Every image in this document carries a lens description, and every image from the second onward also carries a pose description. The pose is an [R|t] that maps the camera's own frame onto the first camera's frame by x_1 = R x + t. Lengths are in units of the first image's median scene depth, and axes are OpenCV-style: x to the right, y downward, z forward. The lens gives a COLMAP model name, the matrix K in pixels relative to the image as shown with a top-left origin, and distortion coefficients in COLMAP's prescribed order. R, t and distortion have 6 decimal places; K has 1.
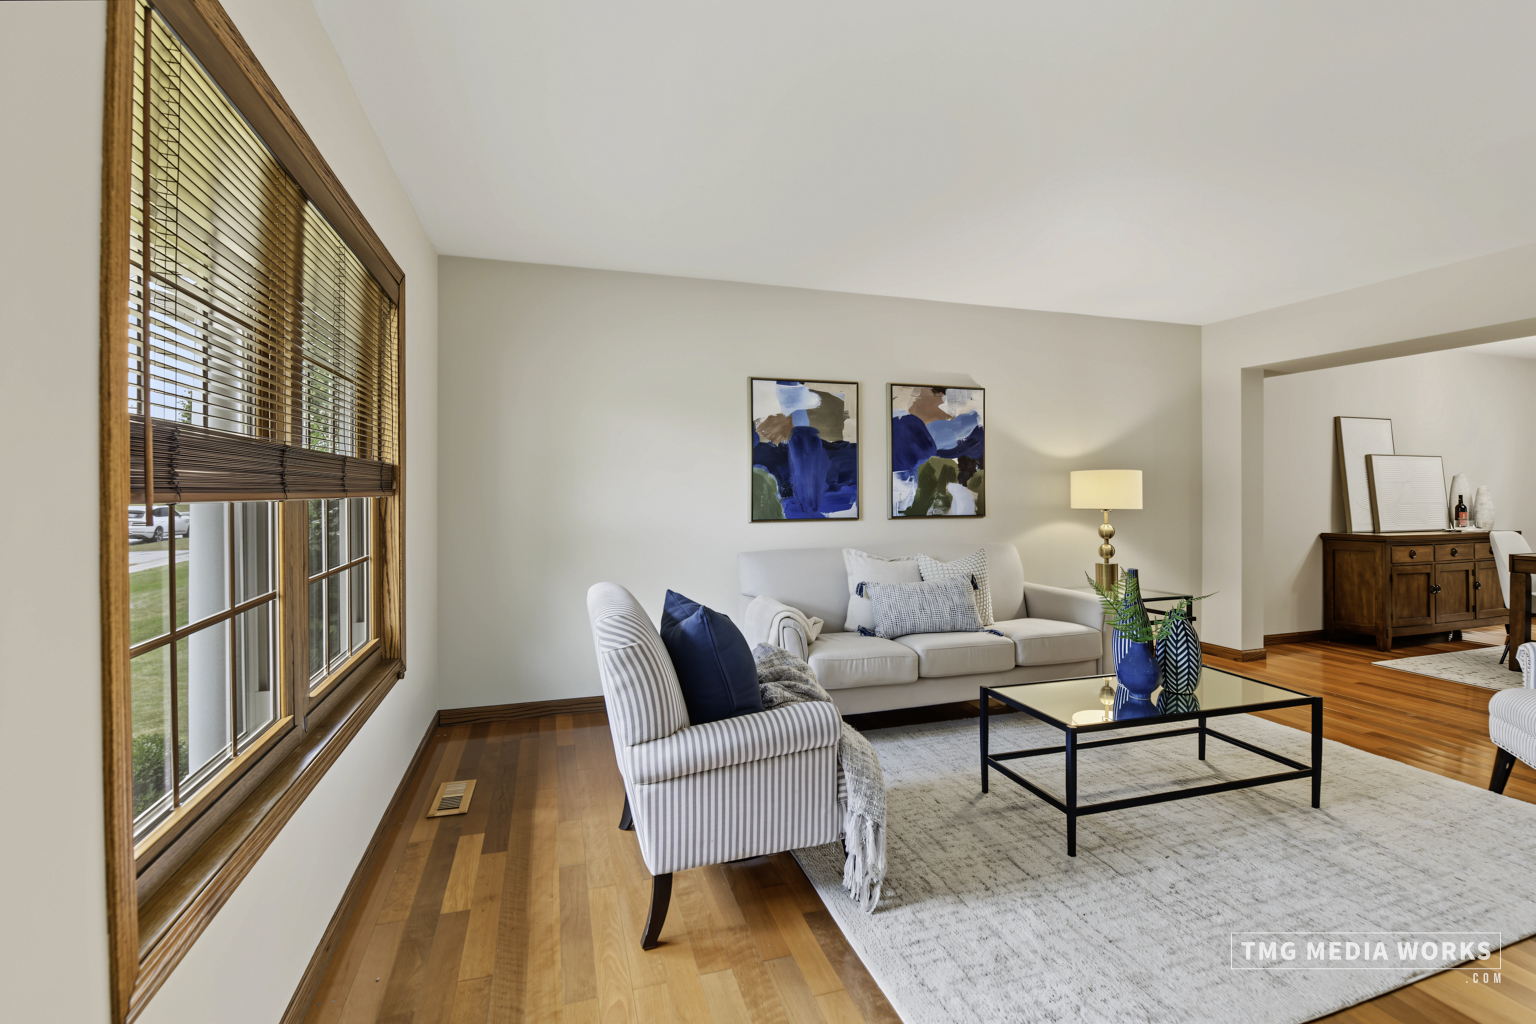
lens RADIAL K [[685.1, 0, 768.4], [0, 685.1, 483.4], [0, 0, 1]] dist [-0.008547, -0.000403]
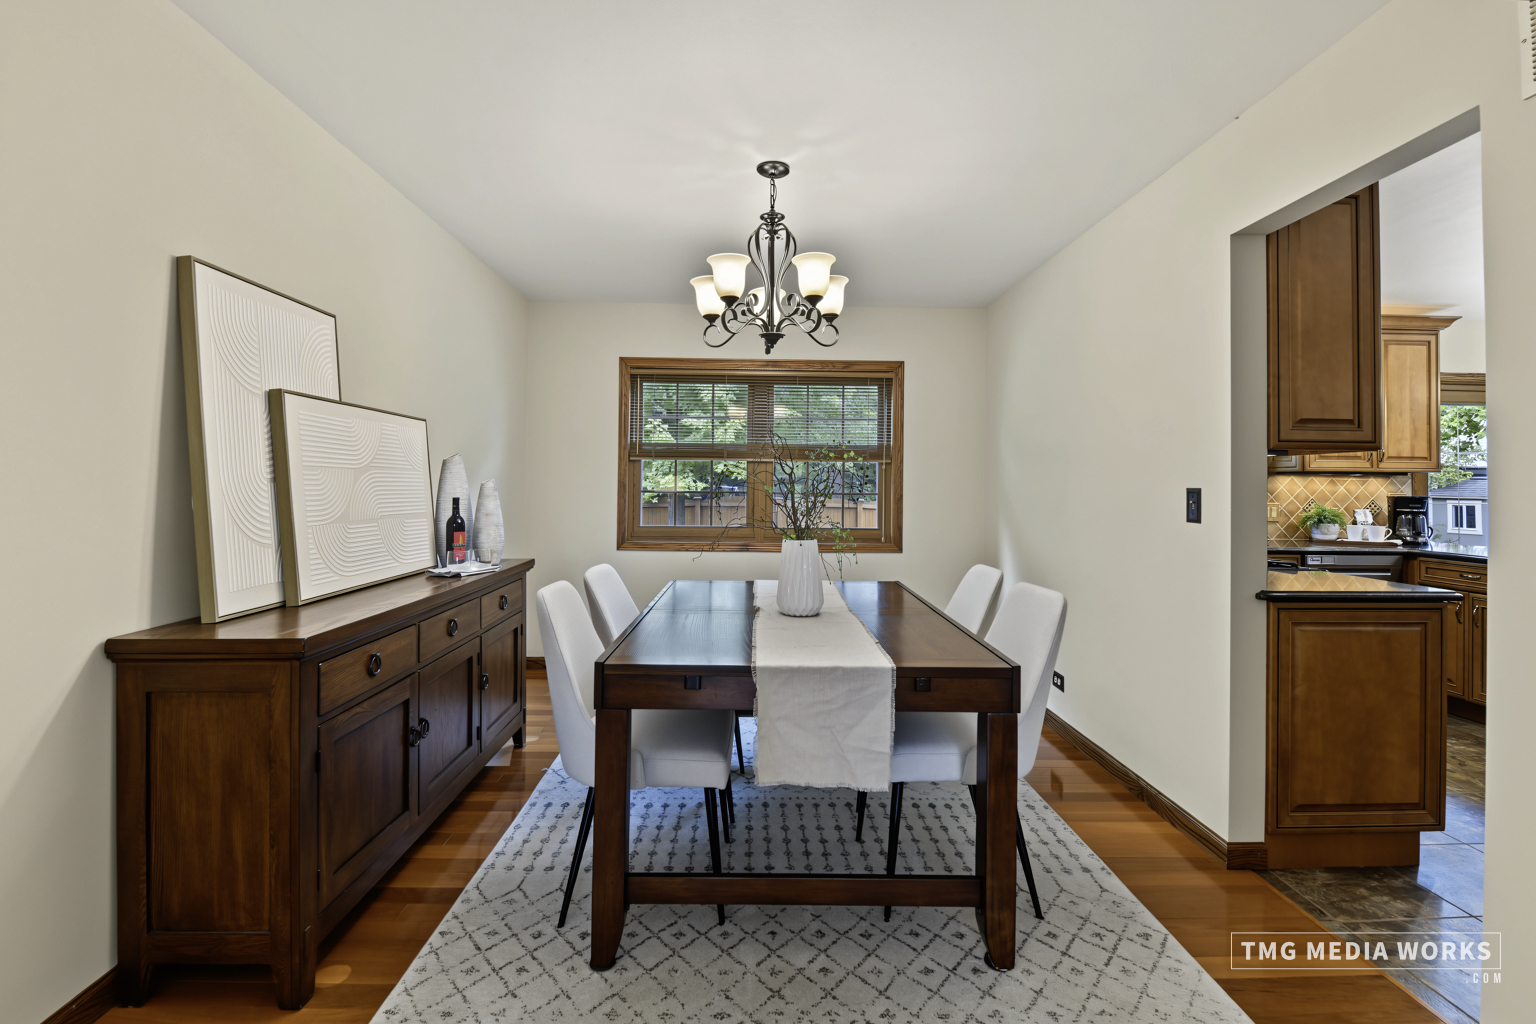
lens RADIAL K [[685.1, 0, 766.3], [0, 685.1, 480.2], [0, 0, 1]] dist [-0.008547, -0.000403]
pose [[0.281862, 0.011045, 0.959391, 0.612159], [-0.016833, 0.999837, -0.006565, 0.003064], [-0.959307, -0.014299, 0.282002, 0.650938]]
